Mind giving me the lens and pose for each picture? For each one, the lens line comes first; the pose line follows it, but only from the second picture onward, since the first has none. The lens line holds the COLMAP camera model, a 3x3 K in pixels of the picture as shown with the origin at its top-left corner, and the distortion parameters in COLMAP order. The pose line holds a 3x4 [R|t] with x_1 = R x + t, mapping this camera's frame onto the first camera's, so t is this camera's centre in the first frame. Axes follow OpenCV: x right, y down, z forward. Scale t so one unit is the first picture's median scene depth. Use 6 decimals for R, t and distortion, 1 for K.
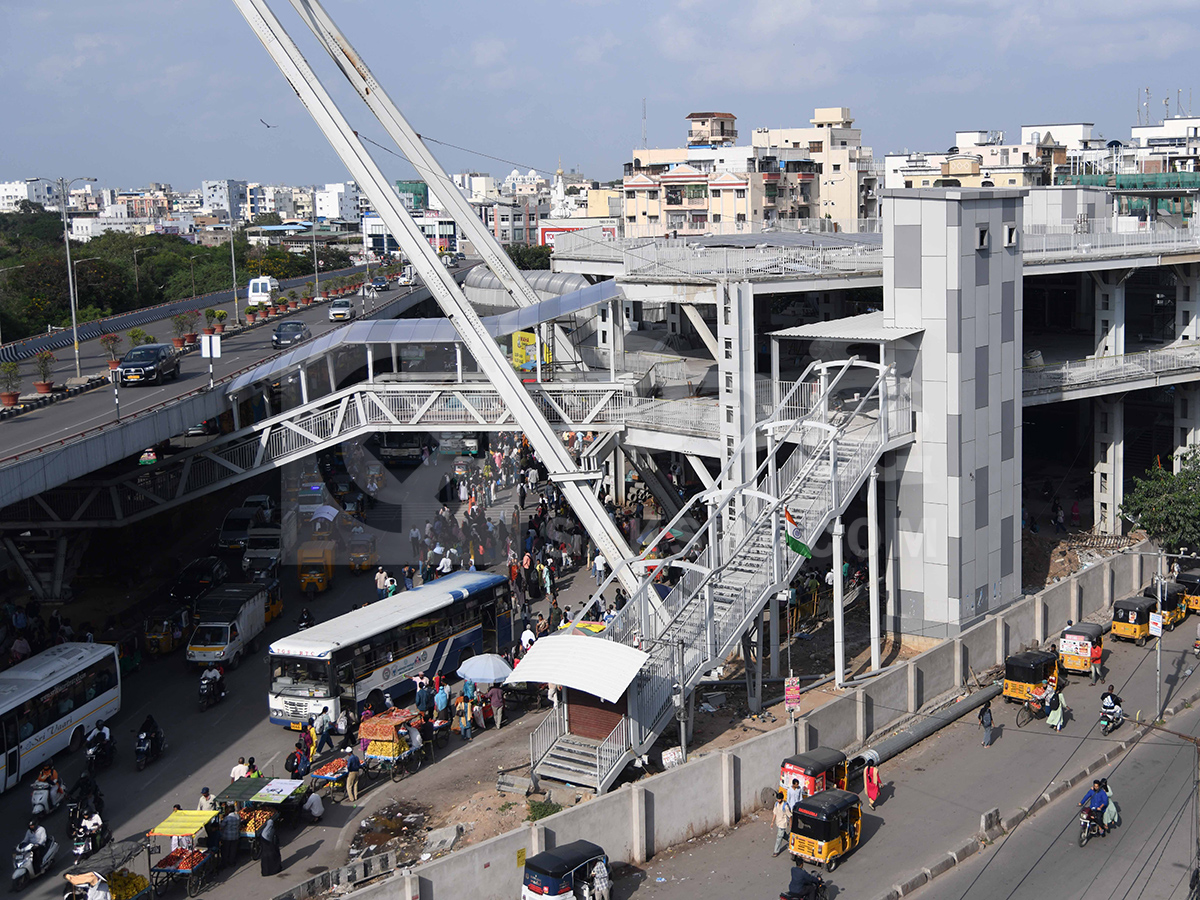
lens RADIAL K [[1787.9, 0, 741.0], [0, 1787.9, 421.1], [0, 0, 1]] dist [0.119423, 0.000000]
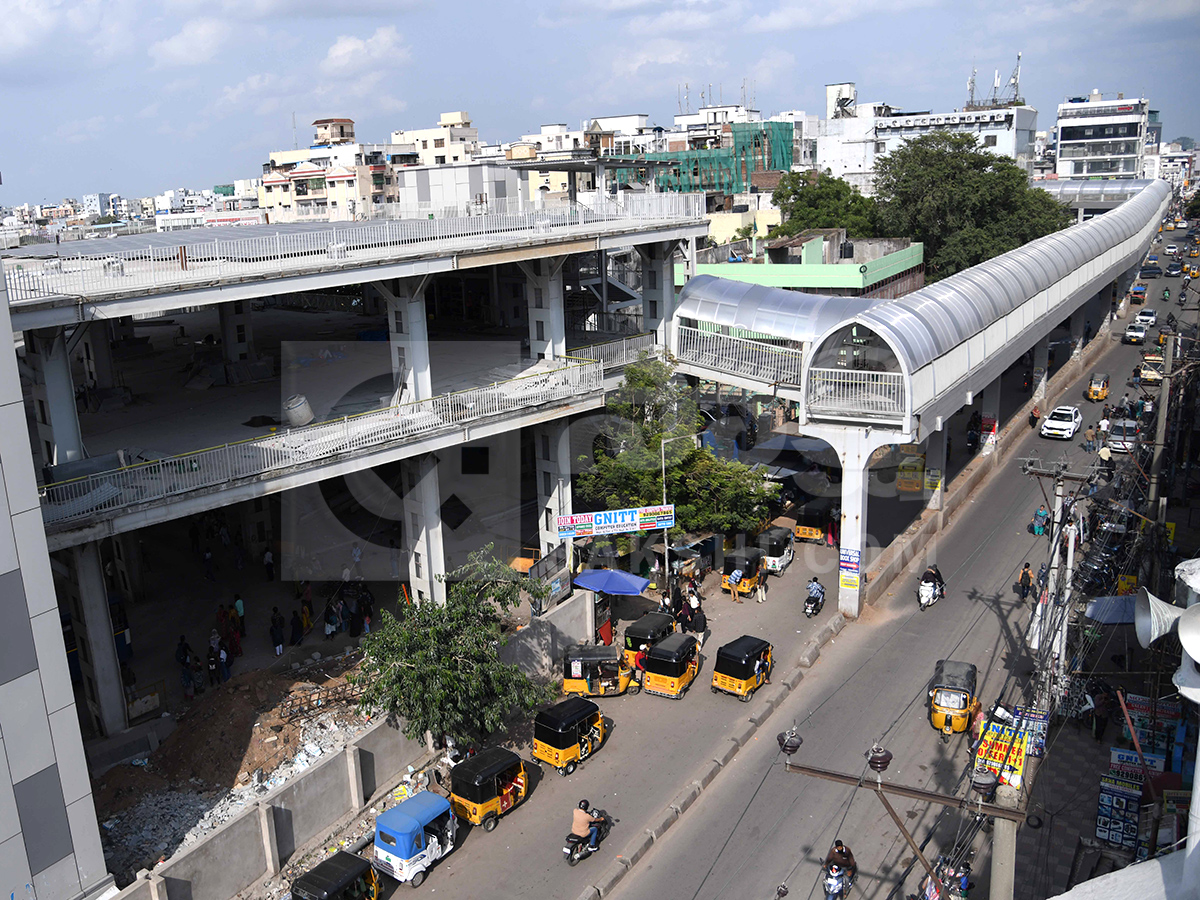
lens RADIAL K [[1075.5, 0, 488.3], [0, 1075.5, 448.2], [0, 0, 1]] dist [-0.125218, 0.061527]
pose [[0.998526, -0.038184, -0.038580, 0.114126], [0.042519, 0.992029, 0.118622, -0.029731], [0.033743, -0.120088, 0.992190, 0.258738]]
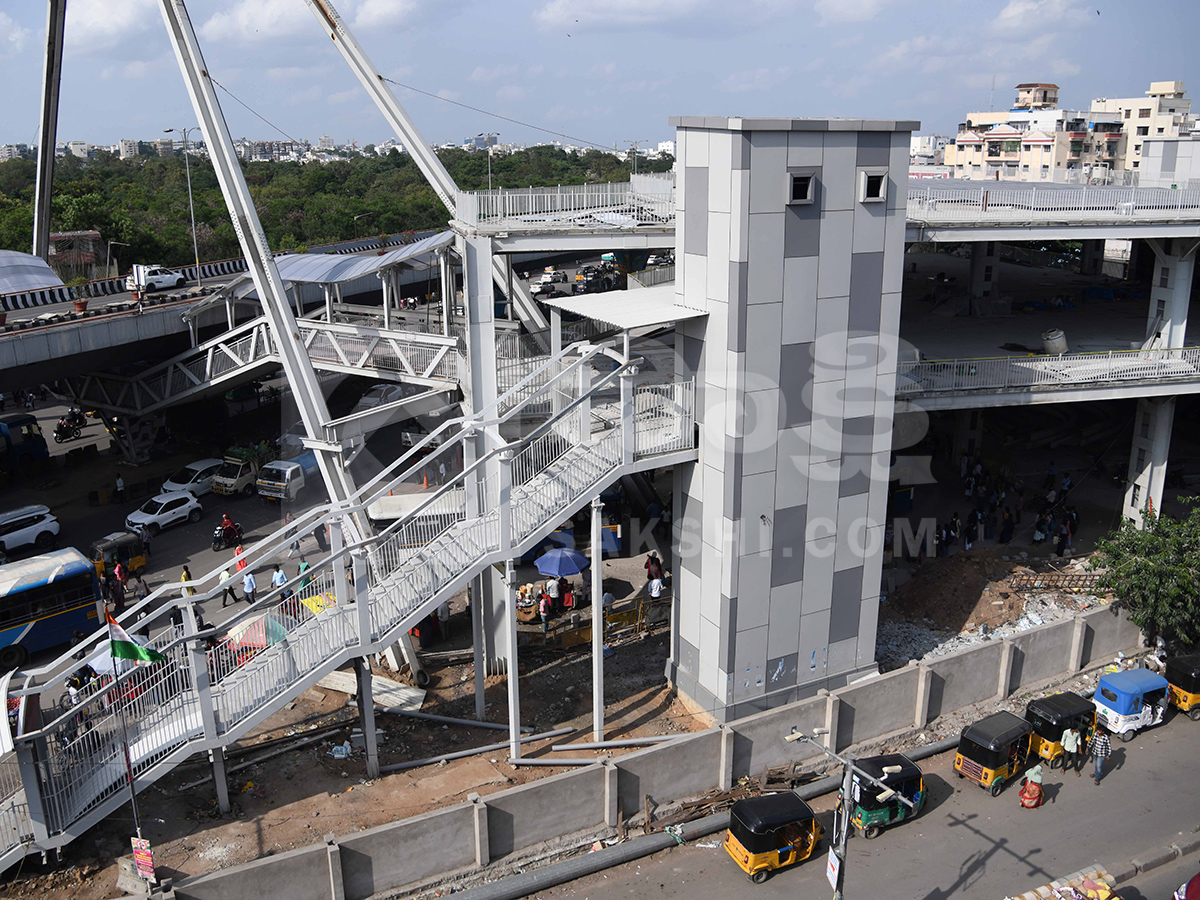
lens RADIAL K [[1062.4, 0, 503.4], [0, 1062.4, 438.7], [0, 0, 1]] dist [-0.115544, 0.066597]
pose [[0.844188, 0.142627, -0.516725, 0.089280], [-0.066758, 0.984422, 0.162657, -0.022432], [0.531874, -0.102817, 0.840558, 0.203750]]
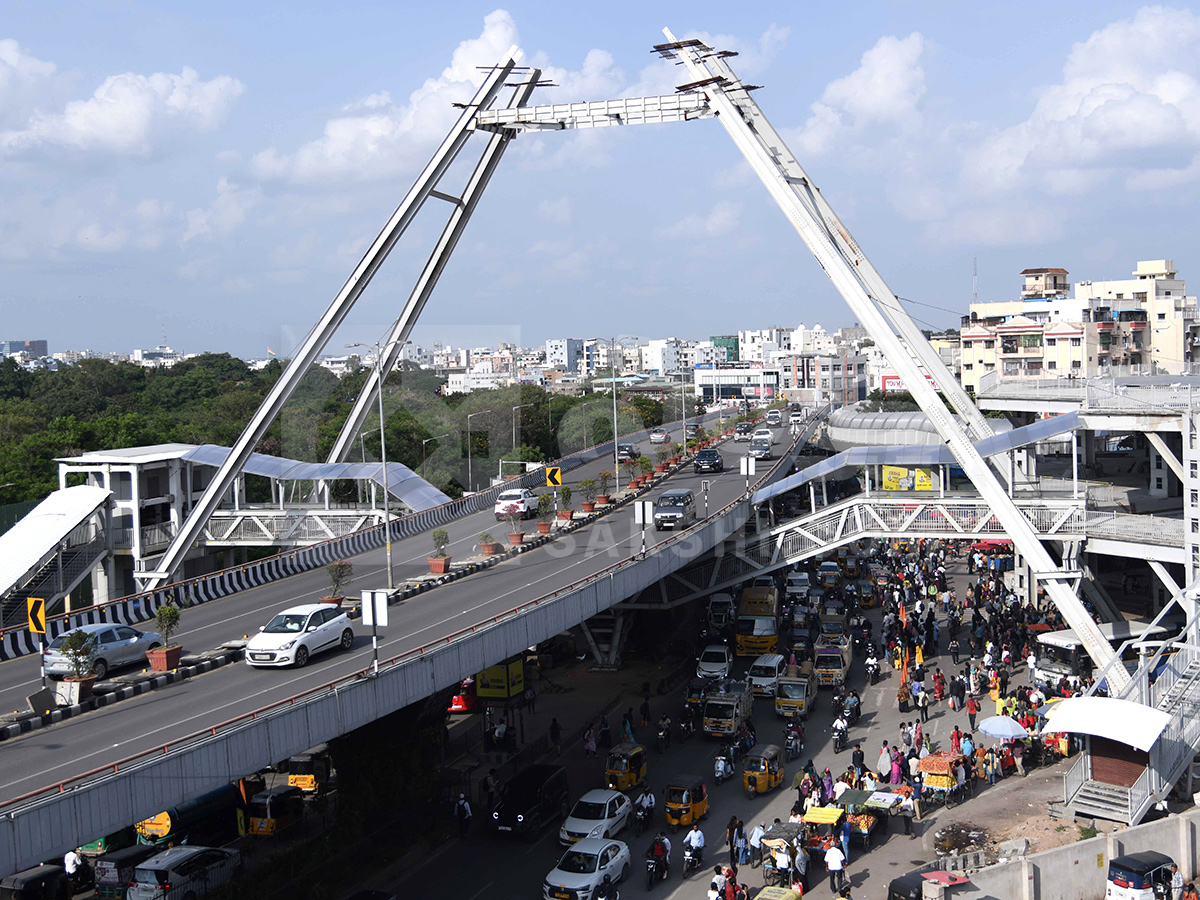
lens RADIAL K [[1705.6, 0, 563.4], [0, 1705.6, 434.7], [0, 0, 1]] dist [0.074563, 0.000000]
pose [[0.968308, 0.001750, -0.249754, -0.043406], [-0.020475, 0.997166, -0.072394, 0.009353], [0.248920, 0.075214, 0.965599, -0.067012]]
